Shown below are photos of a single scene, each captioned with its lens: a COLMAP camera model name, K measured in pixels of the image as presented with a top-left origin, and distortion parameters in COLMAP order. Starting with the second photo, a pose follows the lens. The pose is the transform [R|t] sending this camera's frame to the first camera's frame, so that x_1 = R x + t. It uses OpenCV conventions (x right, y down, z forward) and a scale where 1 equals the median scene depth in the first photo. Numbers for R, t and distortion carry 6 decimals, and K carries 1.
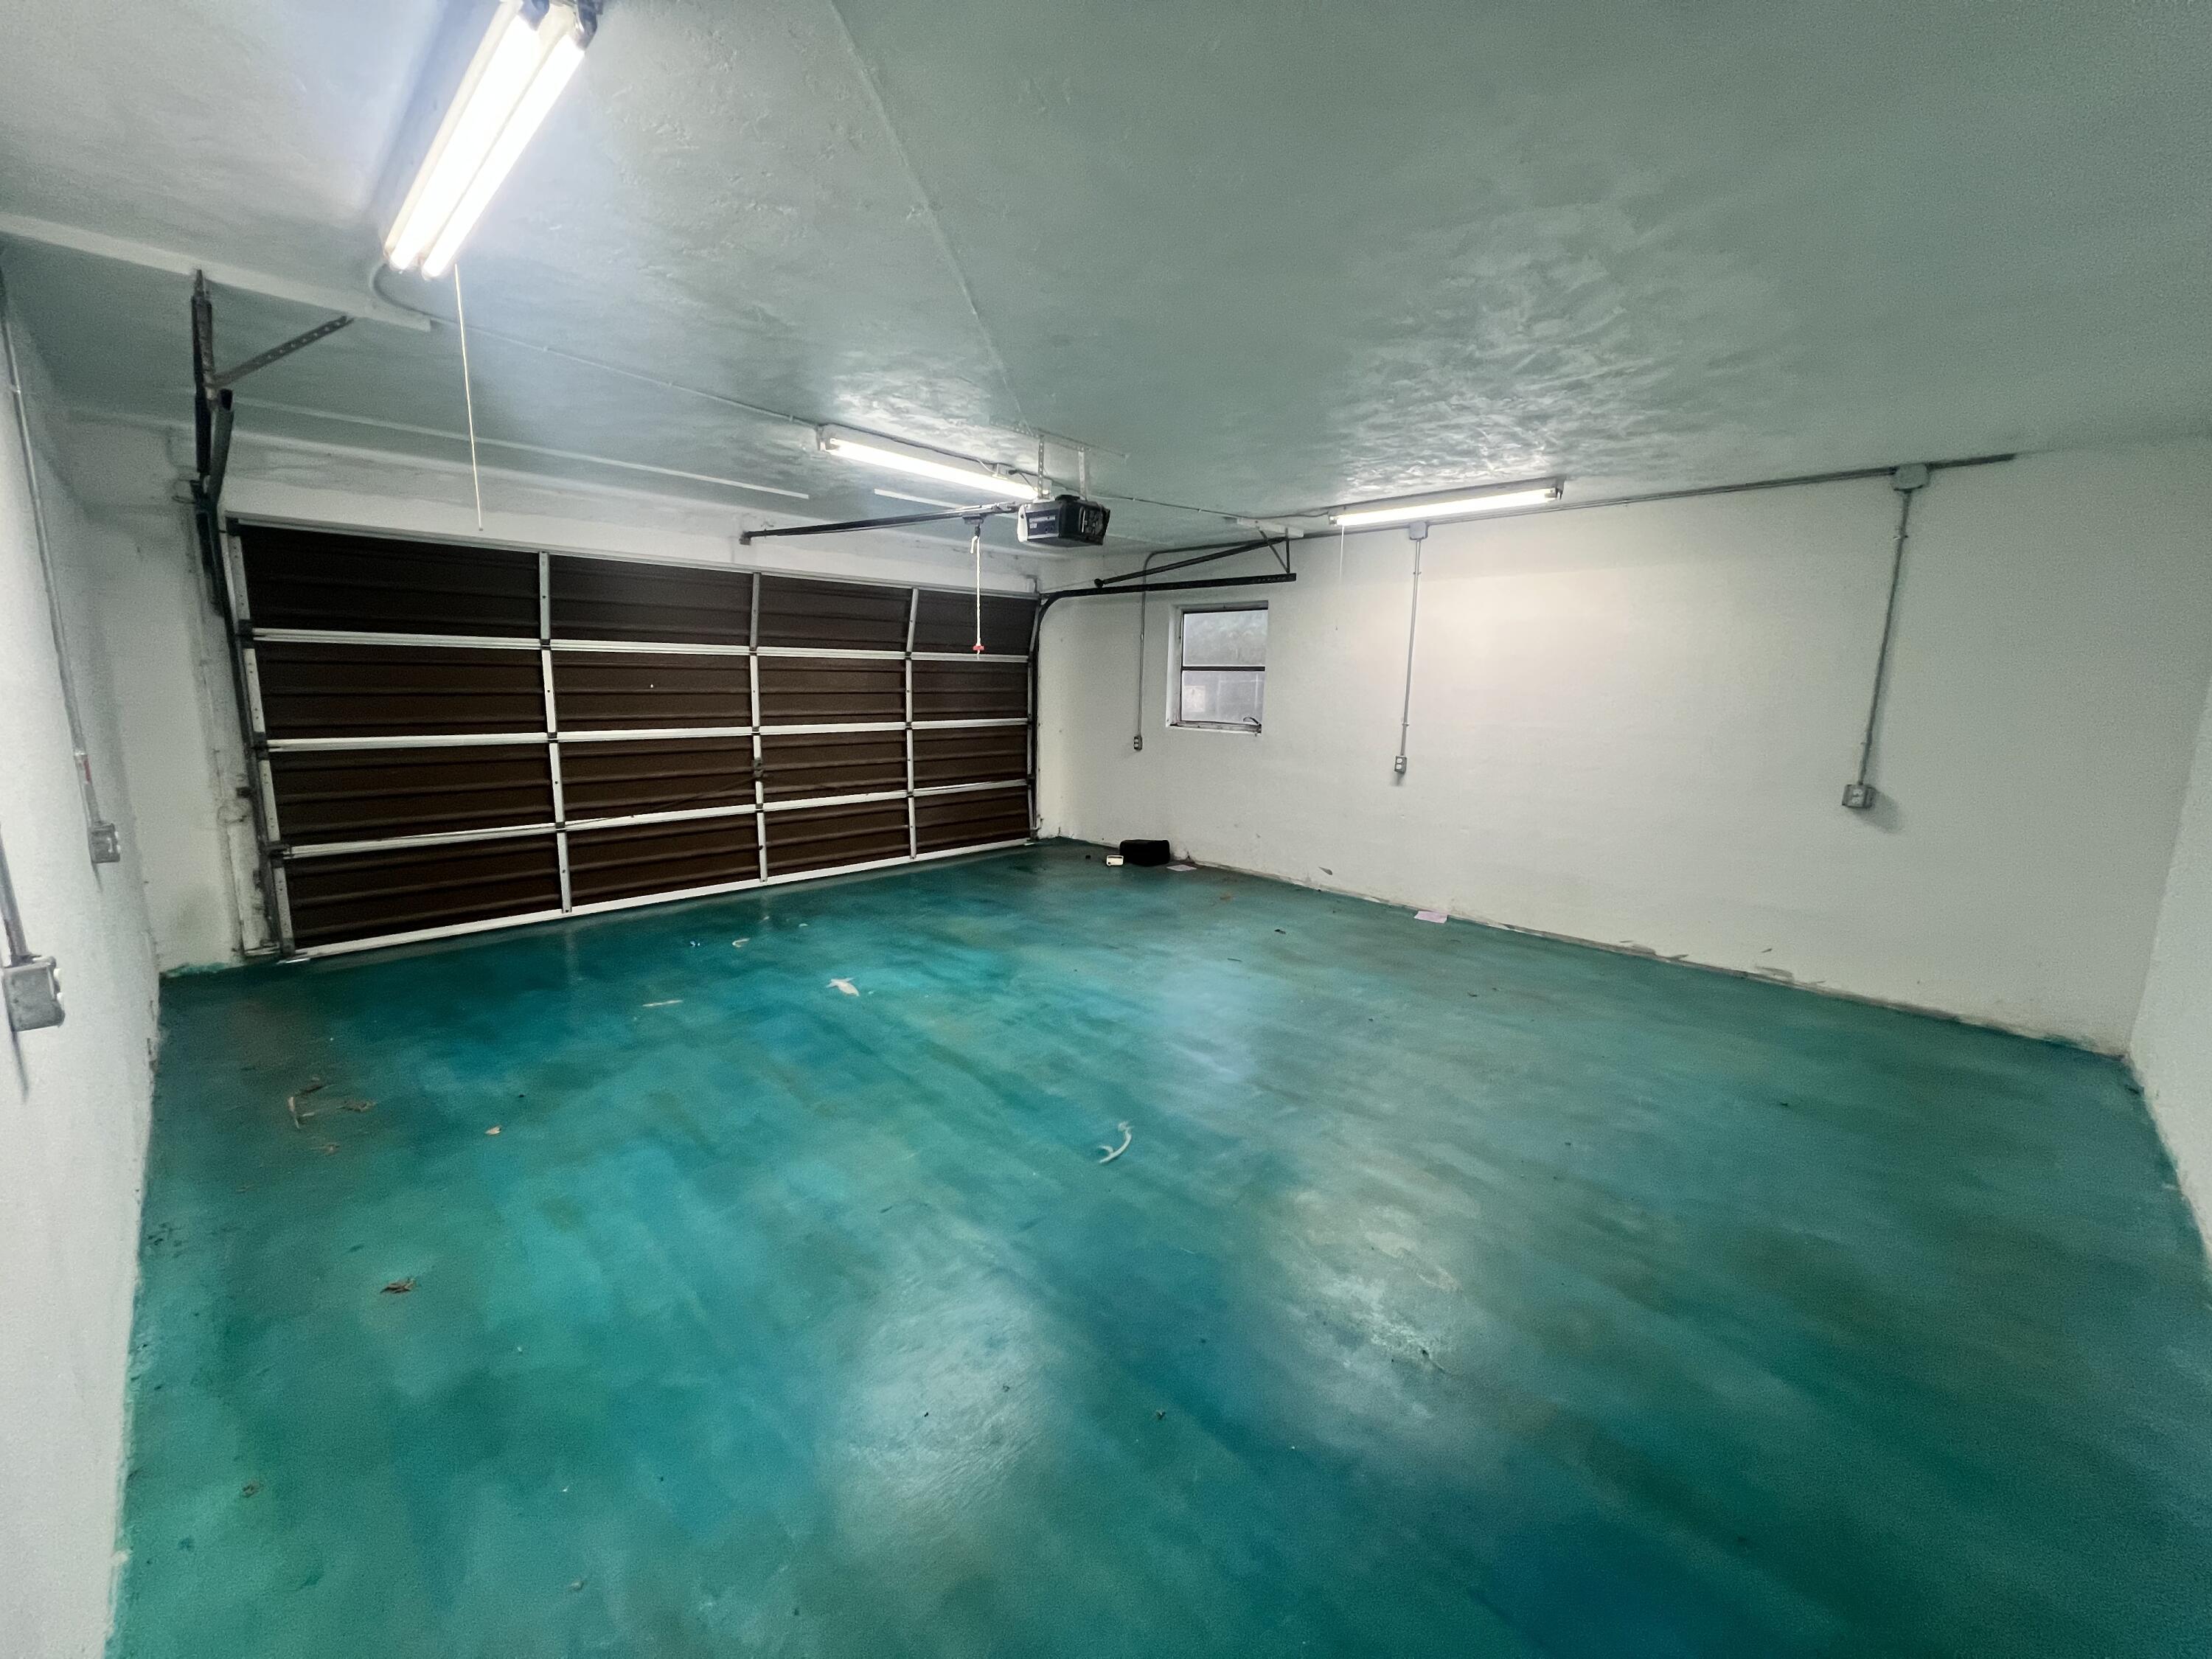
lens RADIAL K [[890.9, 0, 1104.5], [0, 890.9, 829.3], [0, 0, 1]] dist [-0.001150, -0.000003]
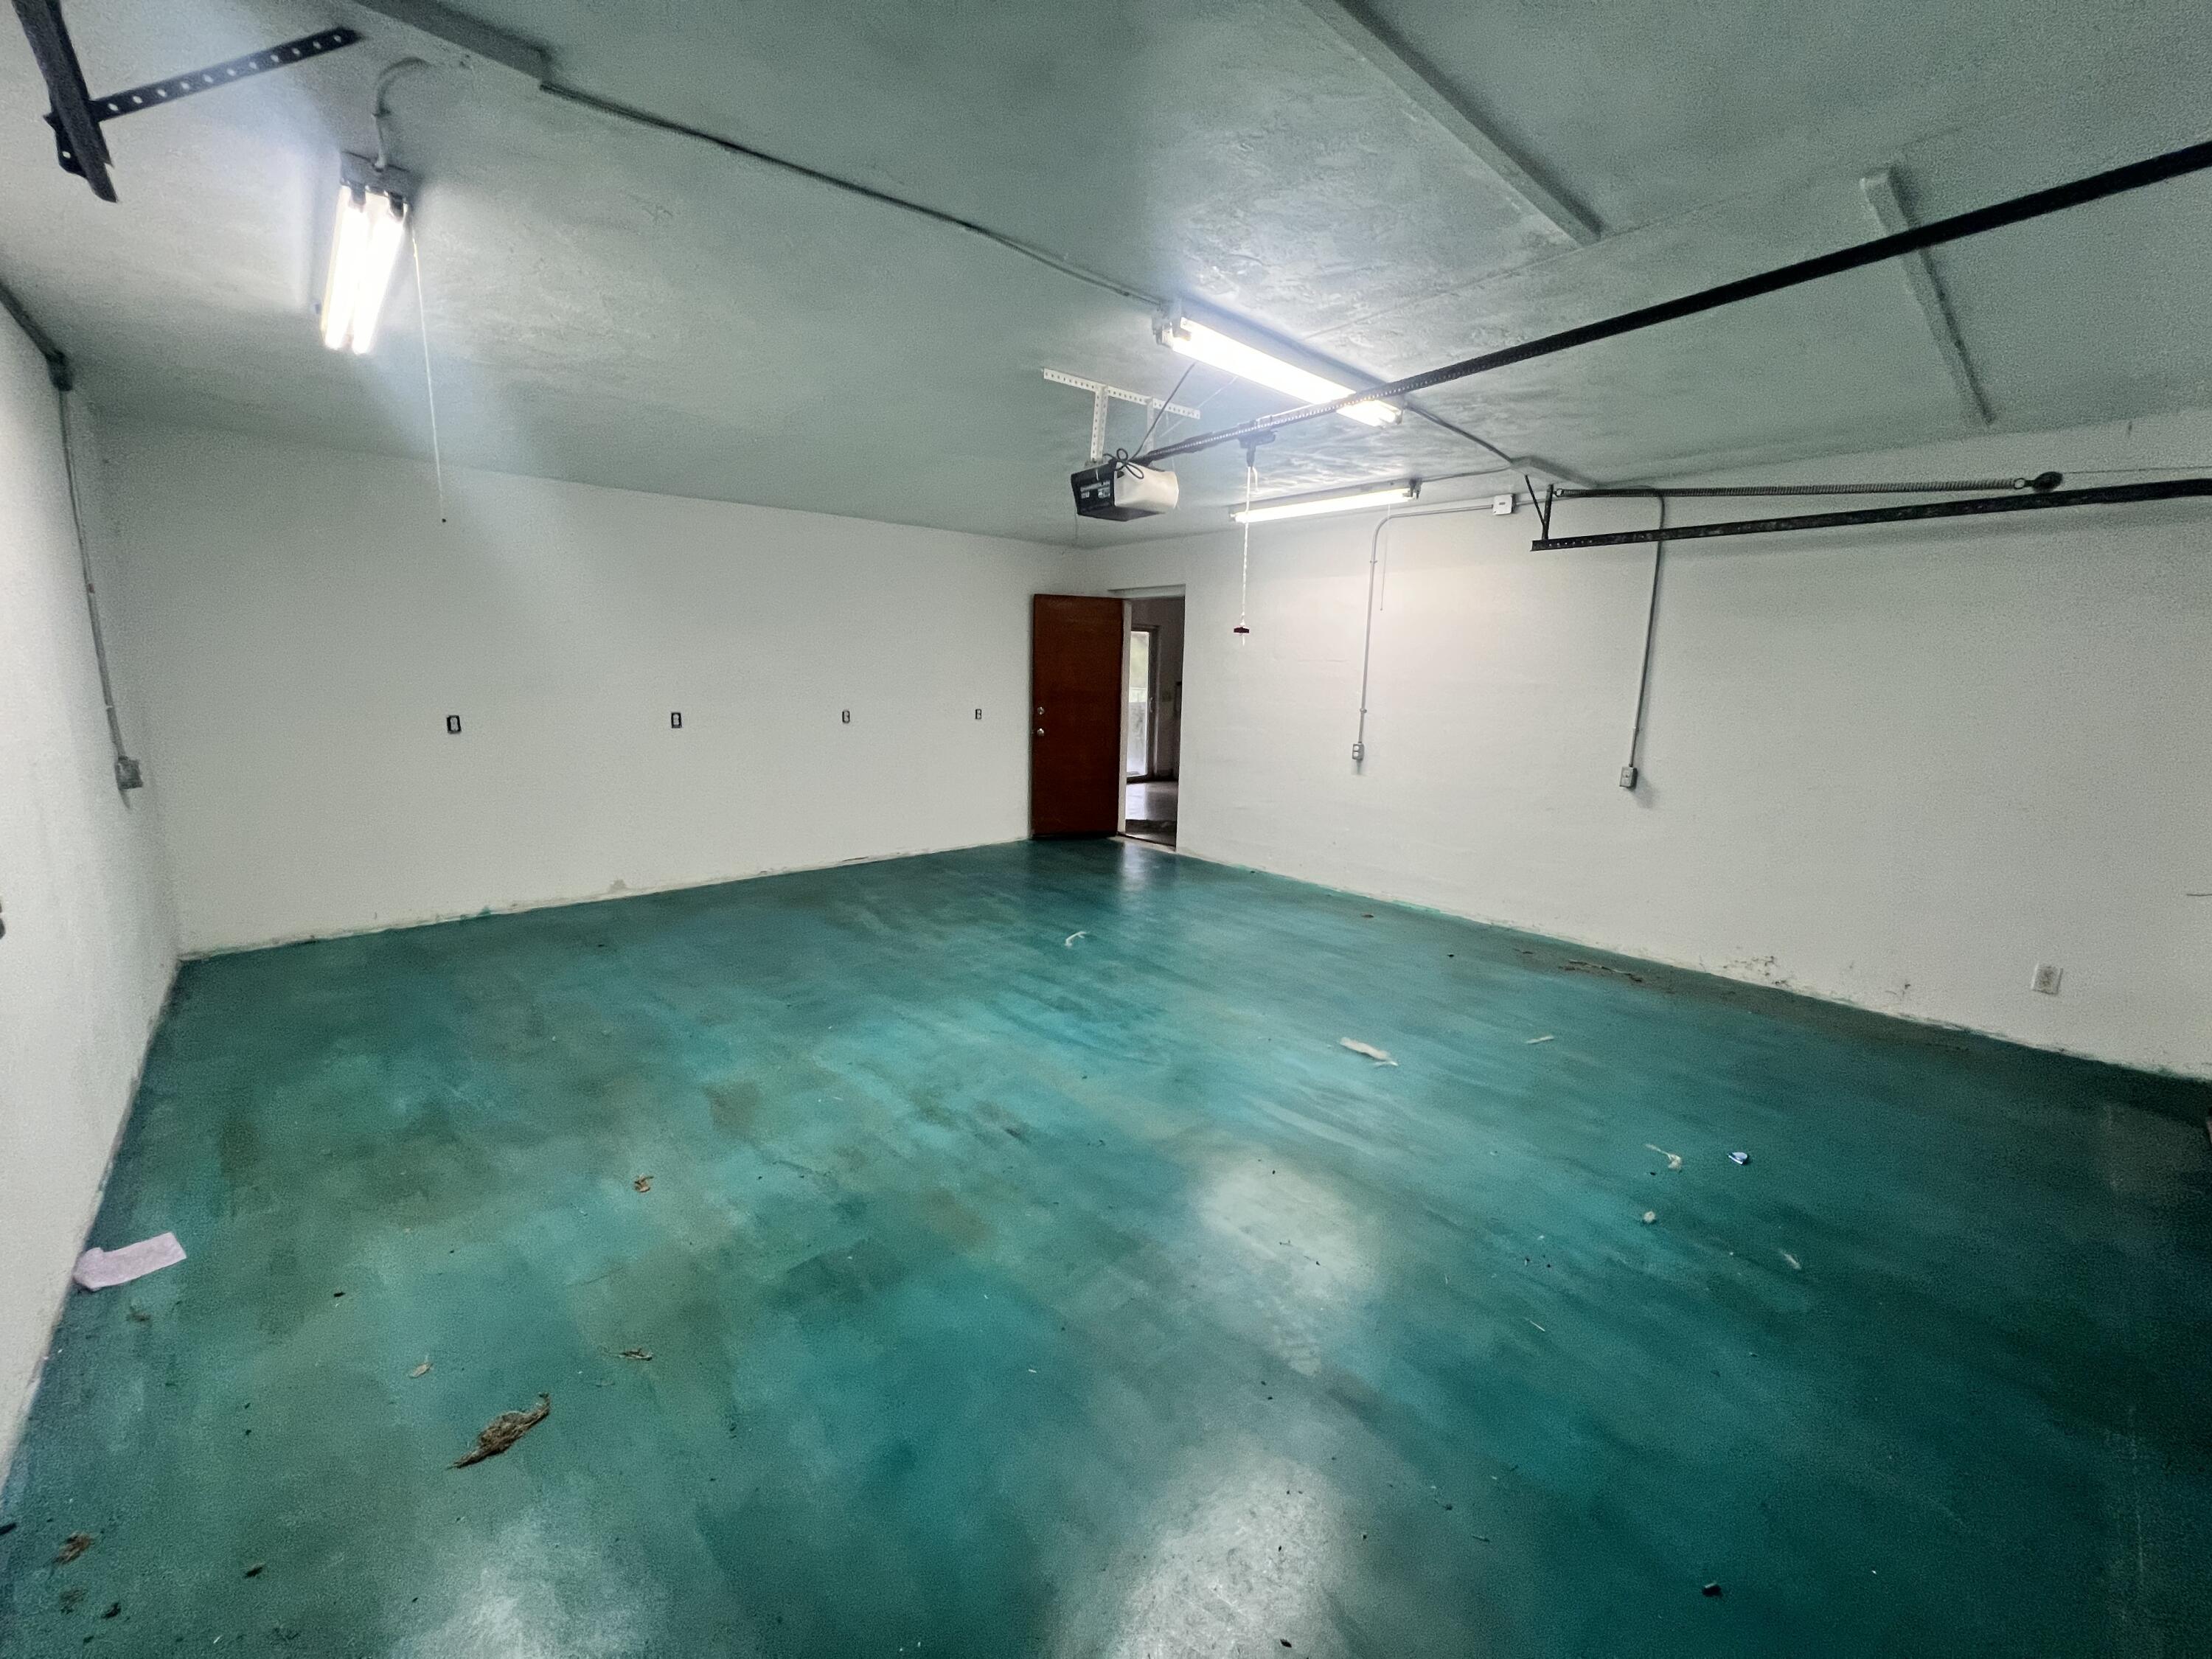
lens RADIAL K [[890.9, 0, 1106.2], [0, 890.9, 828.7], [0, 0, 1]] dist [-0.001150, -0.000003]
pose [[-0.998024, -0.044679, 0.044184, -0.082369], [-0.026965, 0.939644, 0.341089, -0.312881], [-0.056757, 0.339224, -0.938992, 1.840763]]
